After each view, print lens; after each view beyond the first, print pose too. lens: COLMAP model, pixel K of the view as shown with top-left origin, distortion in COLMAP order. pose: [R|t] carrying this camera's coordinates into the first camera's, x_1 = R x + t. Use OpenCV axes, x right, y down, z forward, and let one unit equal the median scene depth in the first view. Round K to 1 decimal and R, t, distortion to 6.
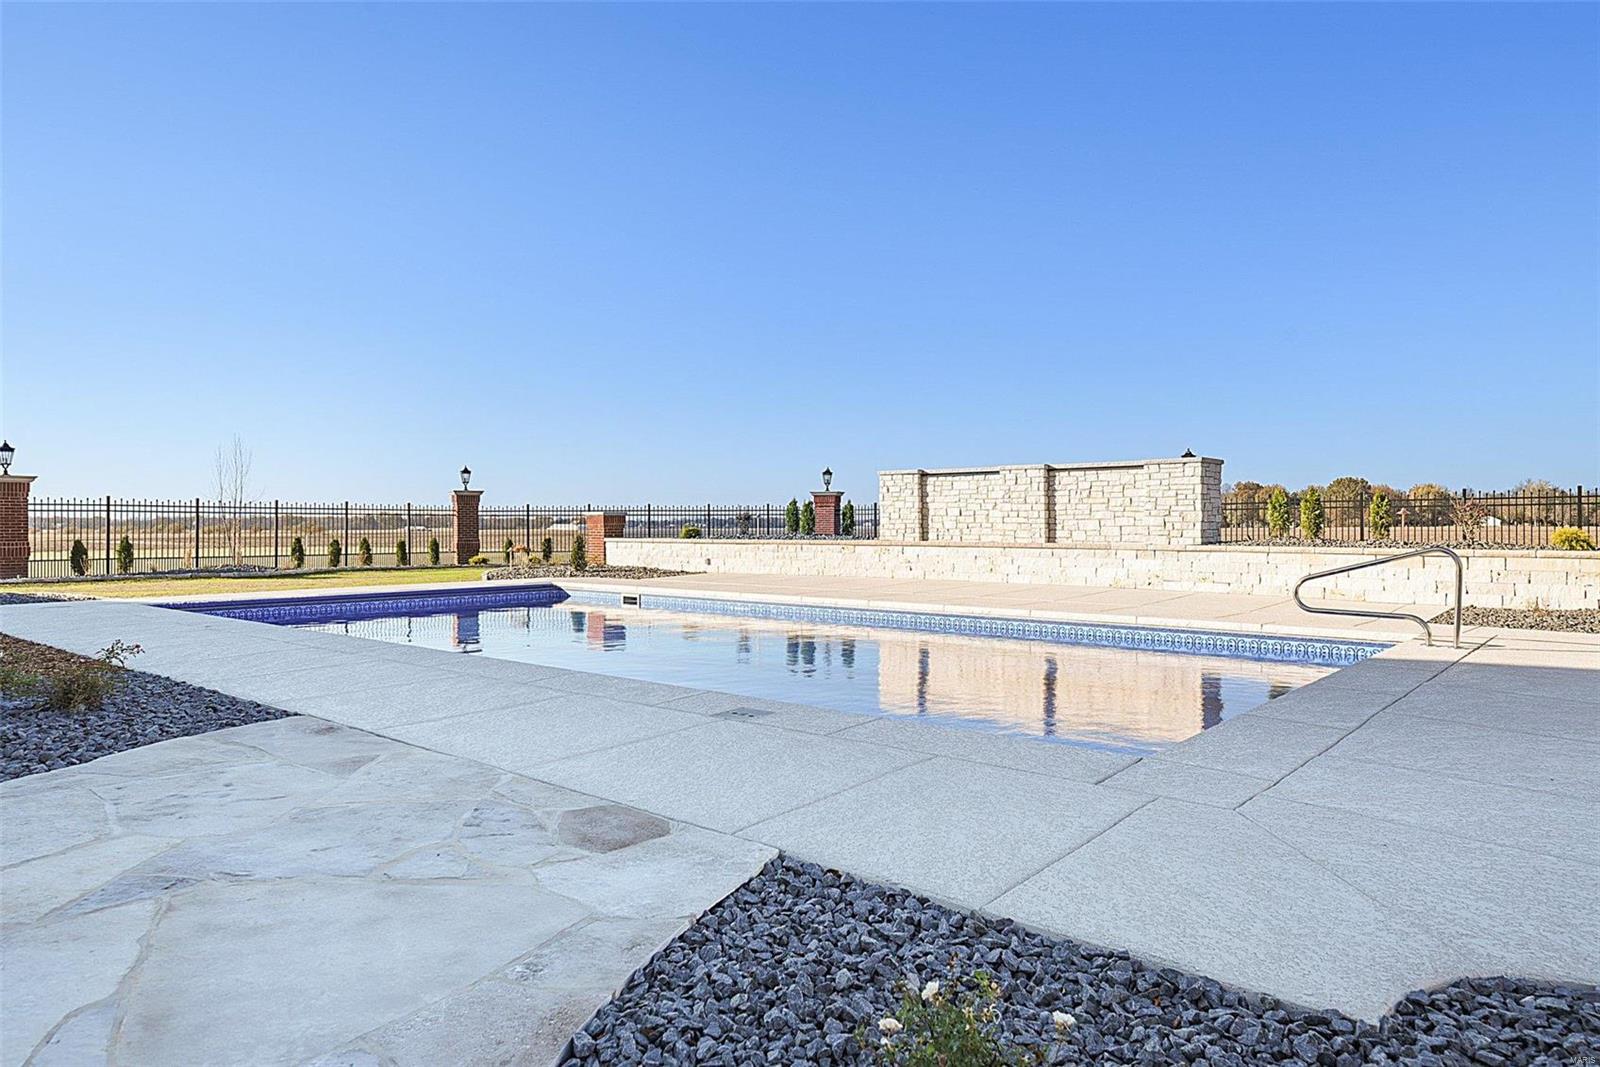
lens RADIAL K [[1046.0, 0, 800.0], [0, 1046.0, 533.5], [0, 0, 1]] dist [-0.000255, -0.000165]
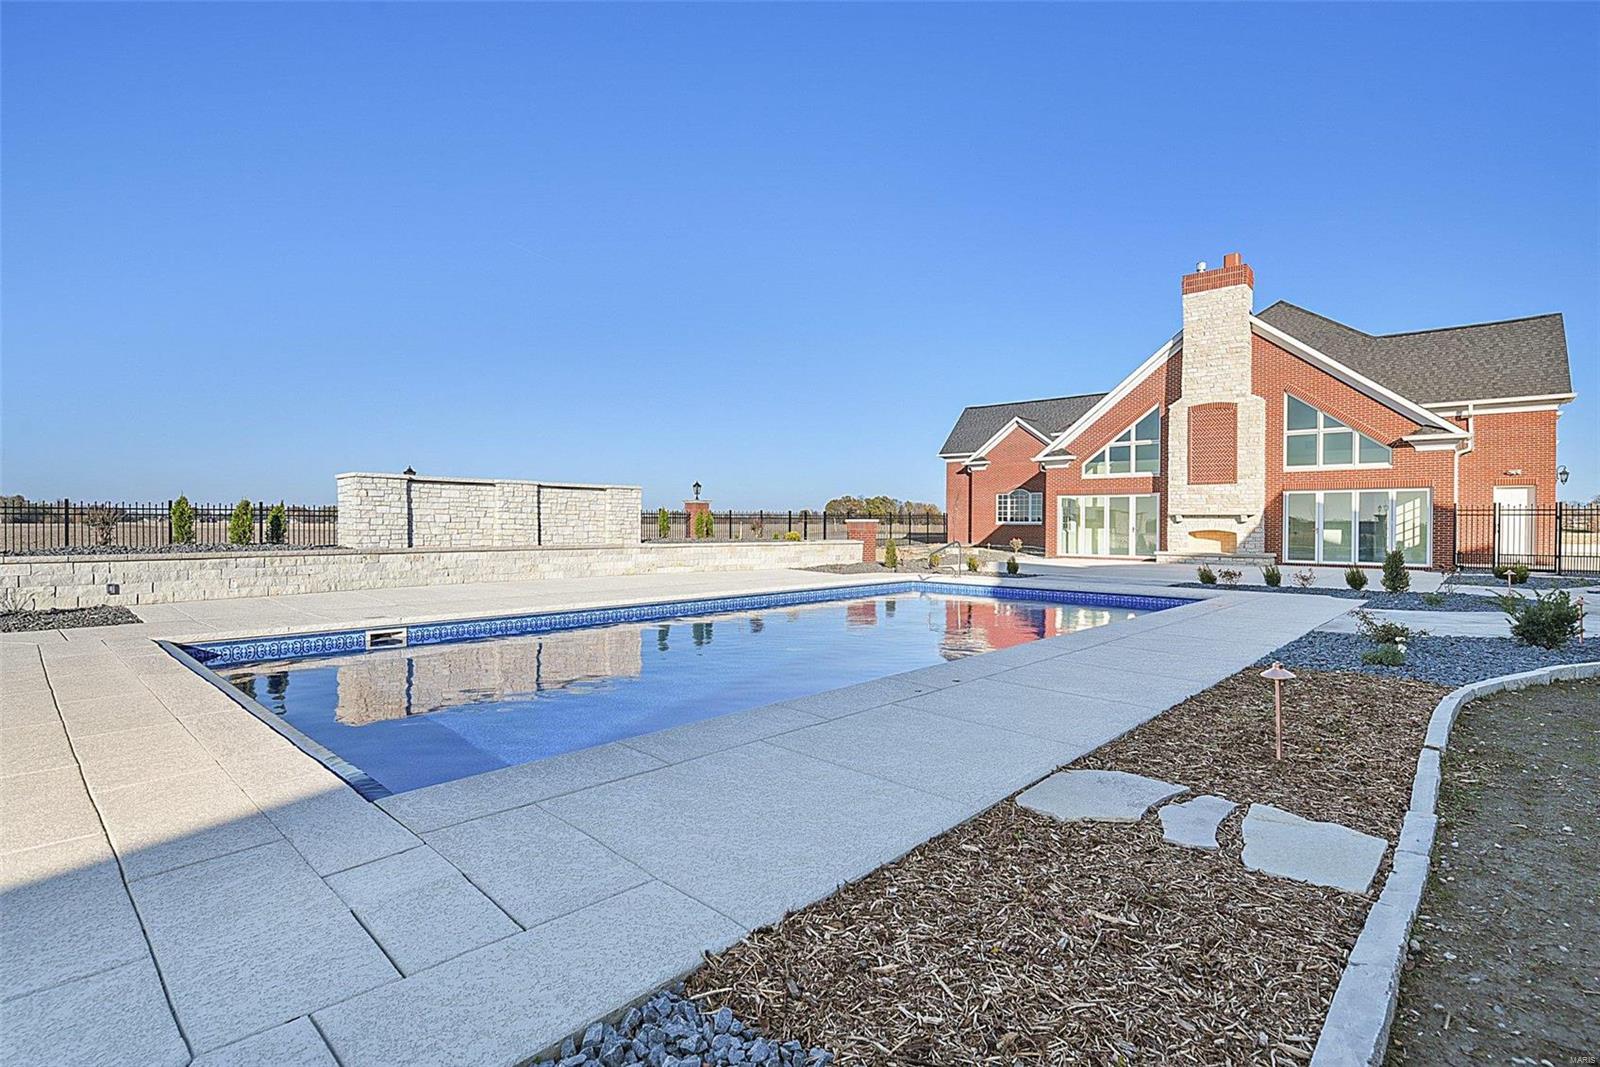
lens RADIAL K [[749.9, 0, 800.0], [0, 749.9, 533.5], [0, 0, 1]] dist [-0.000201, 0.000025]
pose [[0.062166, -0.006716, 0.998043, -0.588081], [0.011242, 0.999919, 0.006028, -0.006340], [-0.998002, 0.010846, 0.062237, 0.615104]]
